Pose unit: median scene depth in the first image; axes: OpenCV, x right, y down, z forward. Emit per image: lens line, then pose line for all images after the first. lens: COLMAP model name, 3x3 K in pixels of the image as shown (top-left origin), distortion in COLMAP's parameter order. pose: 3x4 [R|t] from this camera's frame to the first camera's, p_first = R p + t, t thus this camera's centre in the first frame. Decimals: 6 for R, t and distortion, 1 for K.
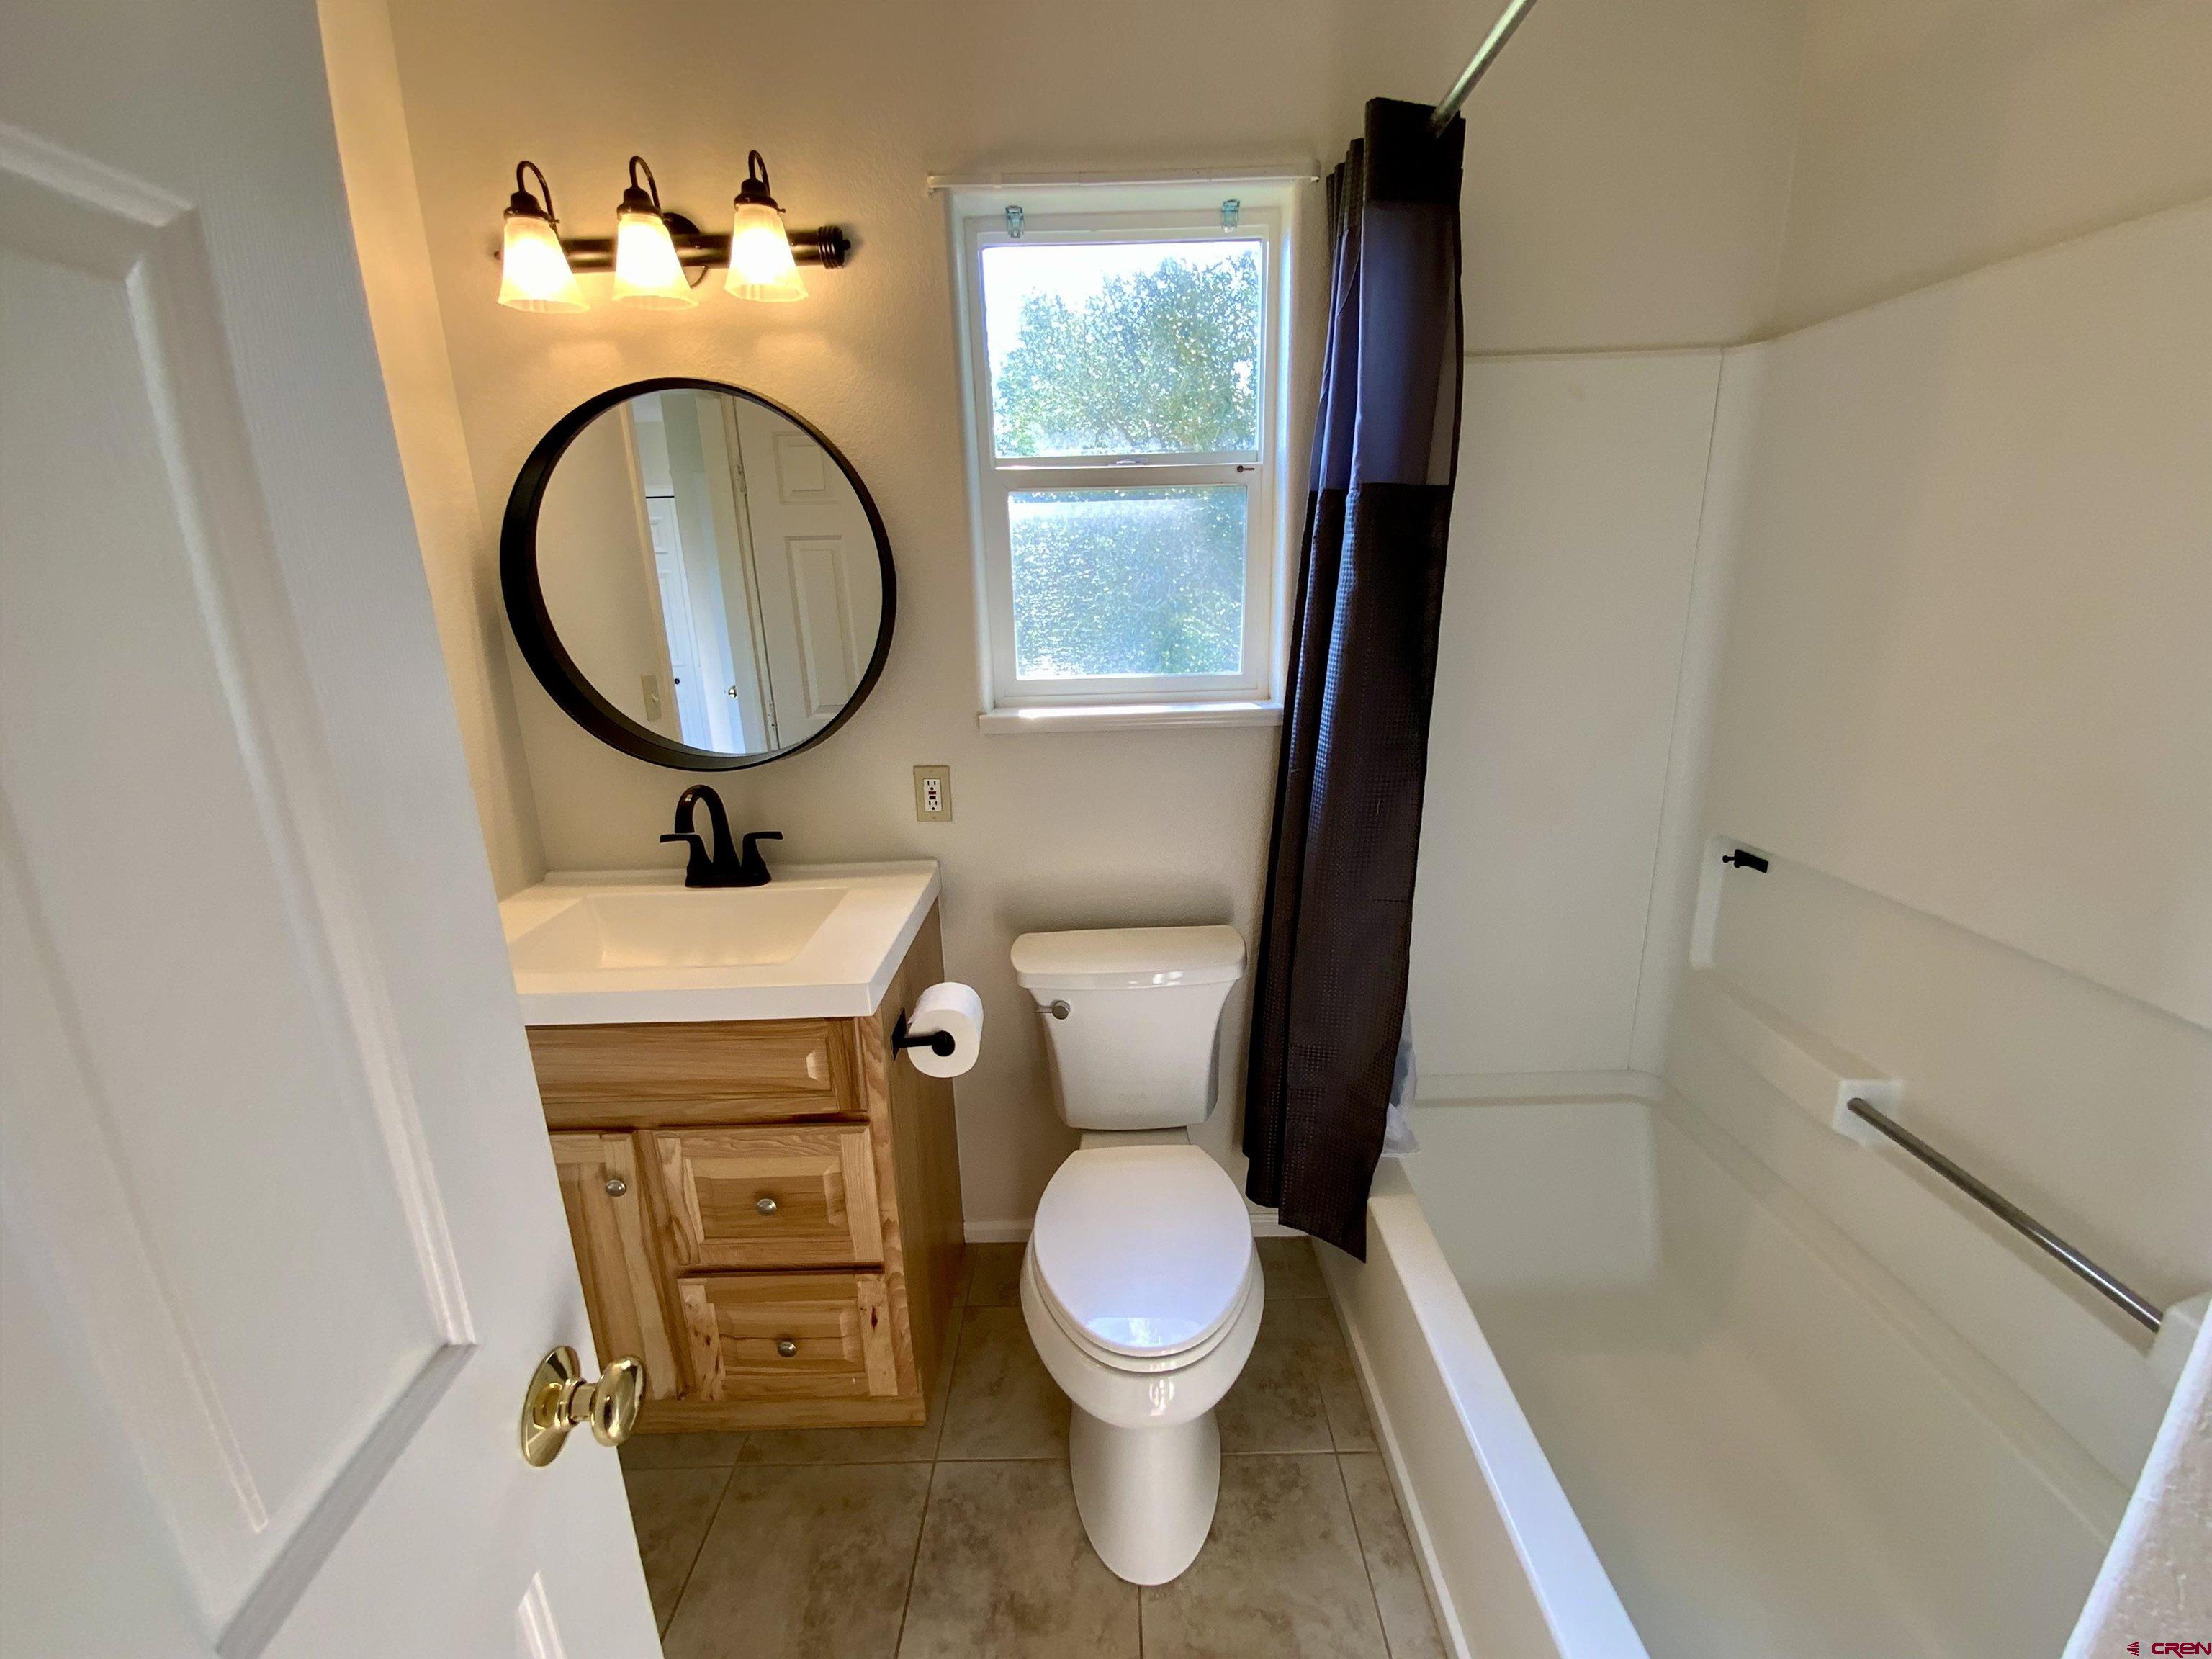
lens RADIAL K [[868.2, 0, 1111.5], [0, 868.2, 830.8], [0, 0, 1]] dist [0.001726, -0.011385]
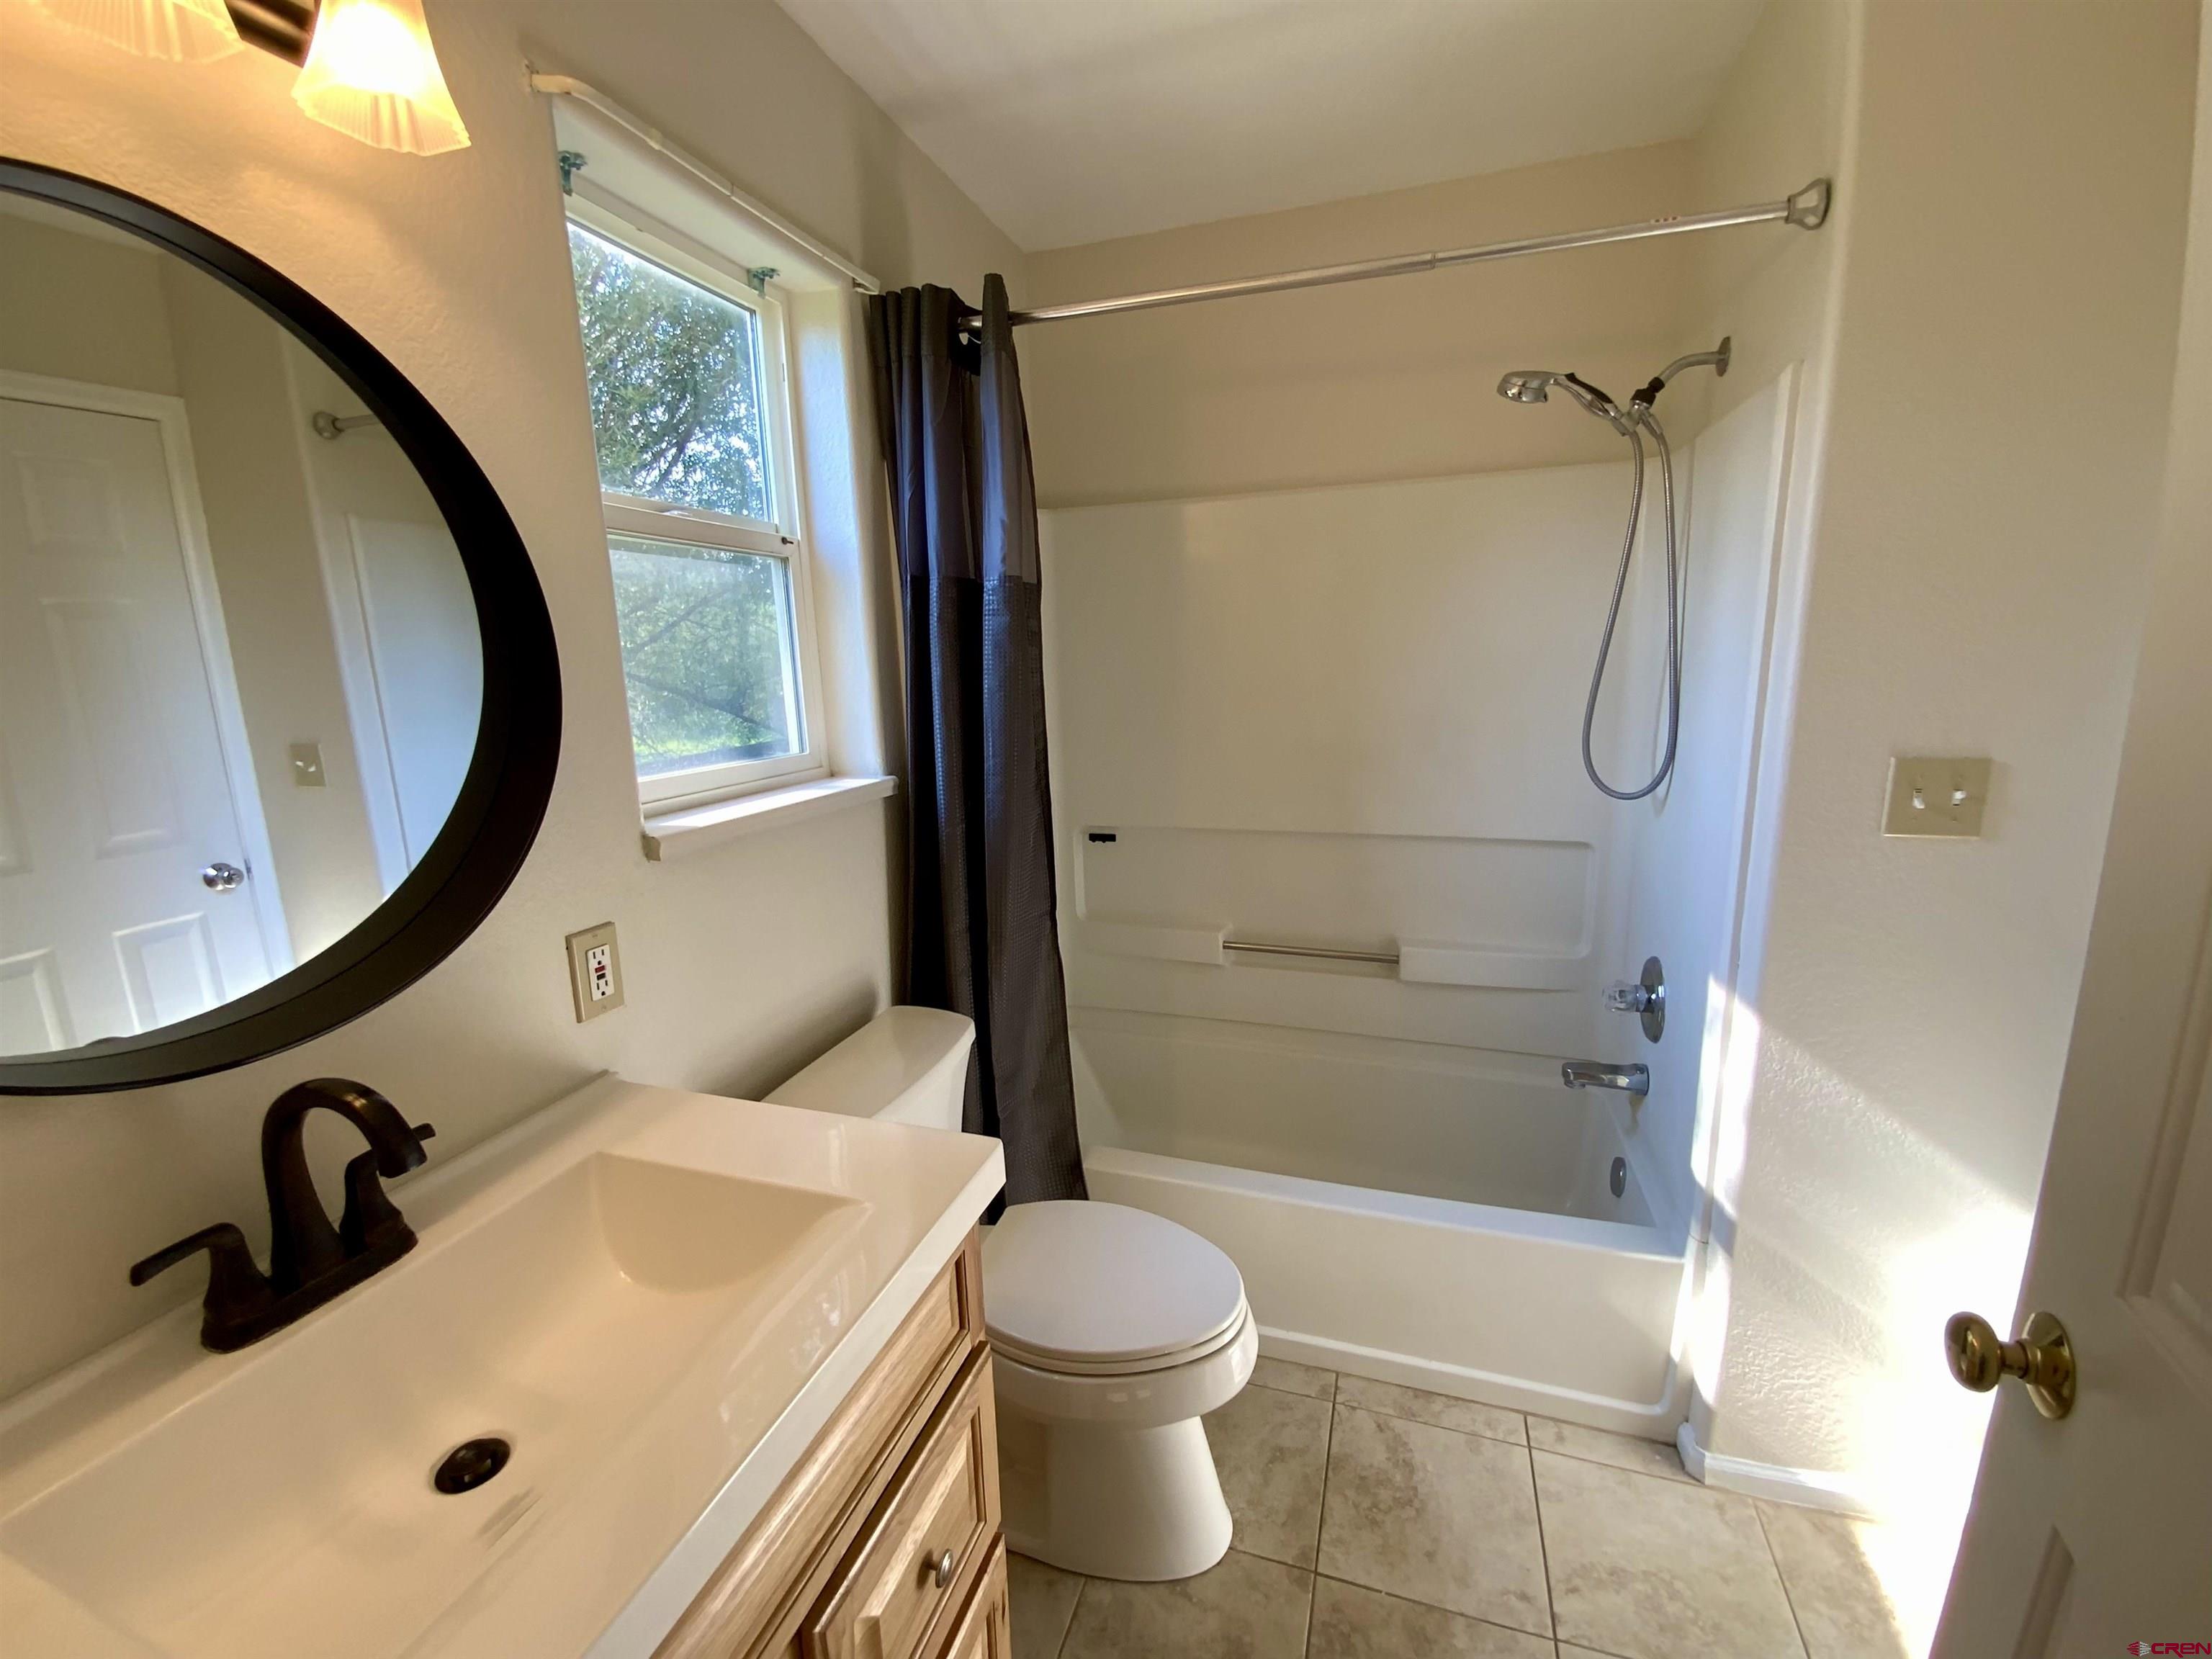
lens RADIAL K [[868.2, 0, 1111.5], [0, 868.2, 830.8], [0, 0, 1]] dist [0.001726, -0.011385]
pose [[0.328383, -0.169642, 0.929186, -0.739480], [0.273455, 0.958685, 0.078386, -0.099390], [-0.904095, 0.228350, 0.361205, 0.451258]]
